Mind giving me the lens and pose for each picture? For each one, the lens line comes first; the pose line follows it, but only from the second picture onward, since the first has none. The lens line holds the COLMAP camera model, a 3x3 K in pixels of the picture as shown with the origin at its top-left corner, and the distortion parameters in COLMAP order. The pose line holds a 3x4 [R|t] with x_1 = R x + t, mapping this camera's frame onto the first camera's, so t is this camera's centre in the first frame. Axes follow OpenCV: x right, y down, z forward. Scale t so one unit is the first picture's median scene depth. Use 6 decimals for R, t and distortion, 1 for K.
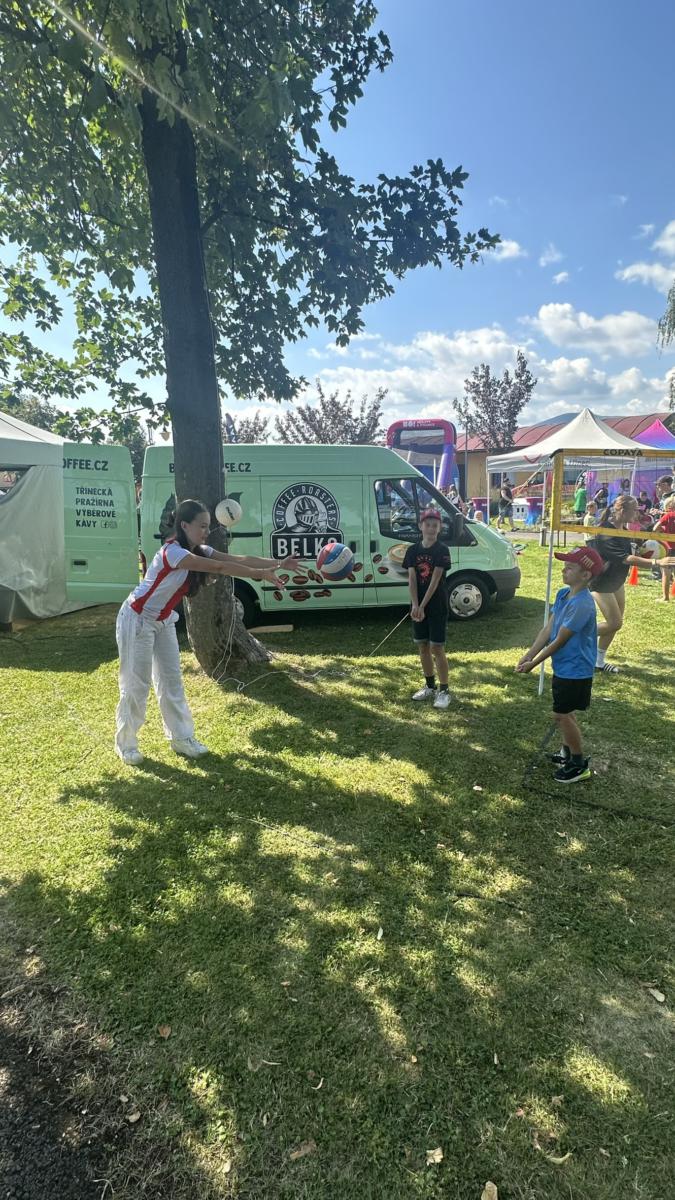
lens RADIAL K [[562.0, 0, 343.9], [0, 562.0, 595.3], [0, 0, 1]] dist [-0.001804, 0.003582]
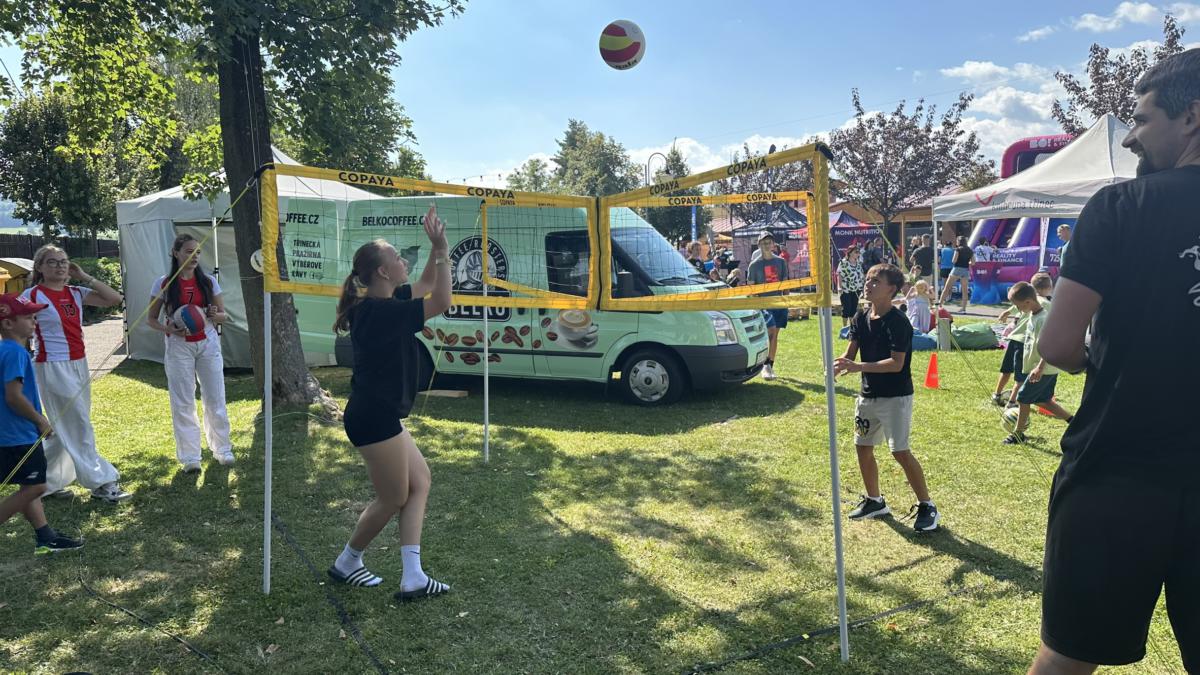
lens RADIAL K [[835.8, 0, 604.5], [0, 835.8, 334.1], [0, 0, 1]] dist [-0.000502, -0.000833]
pose [[0.884167, 0.057241, -0.463651, 1.158393], [-0.094564, 0.993849, -0.057633, 0.029171], [0.457500, 0.094802, 0.884142, -0.158680]]
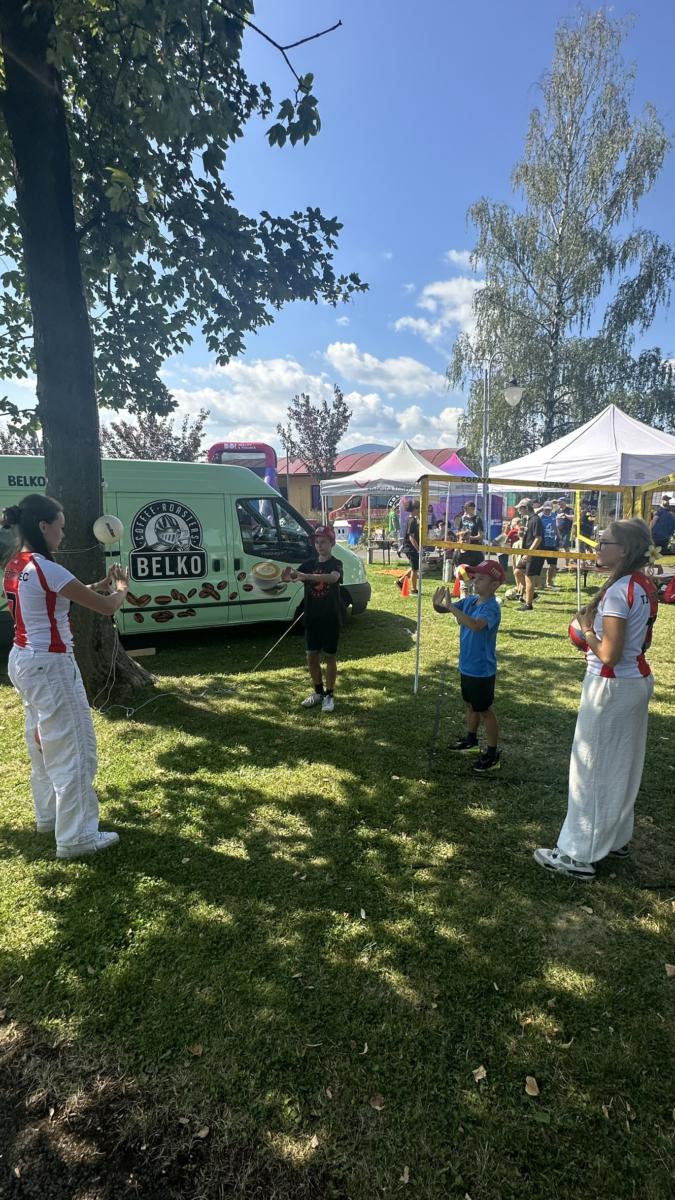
lens RADIAL K [[562.0, 0, 345.5], [0, 562.0, 593.5], [0, 0, 1]] dist [-0.001804, 0.003582]
pose [[0.946040, -0.034365, 0.322222, -0.141223], [0.047893, 0.998269, -0.034150, 0.013141], [-0.320490, 0.047739, 0.946048, -0.015681]]
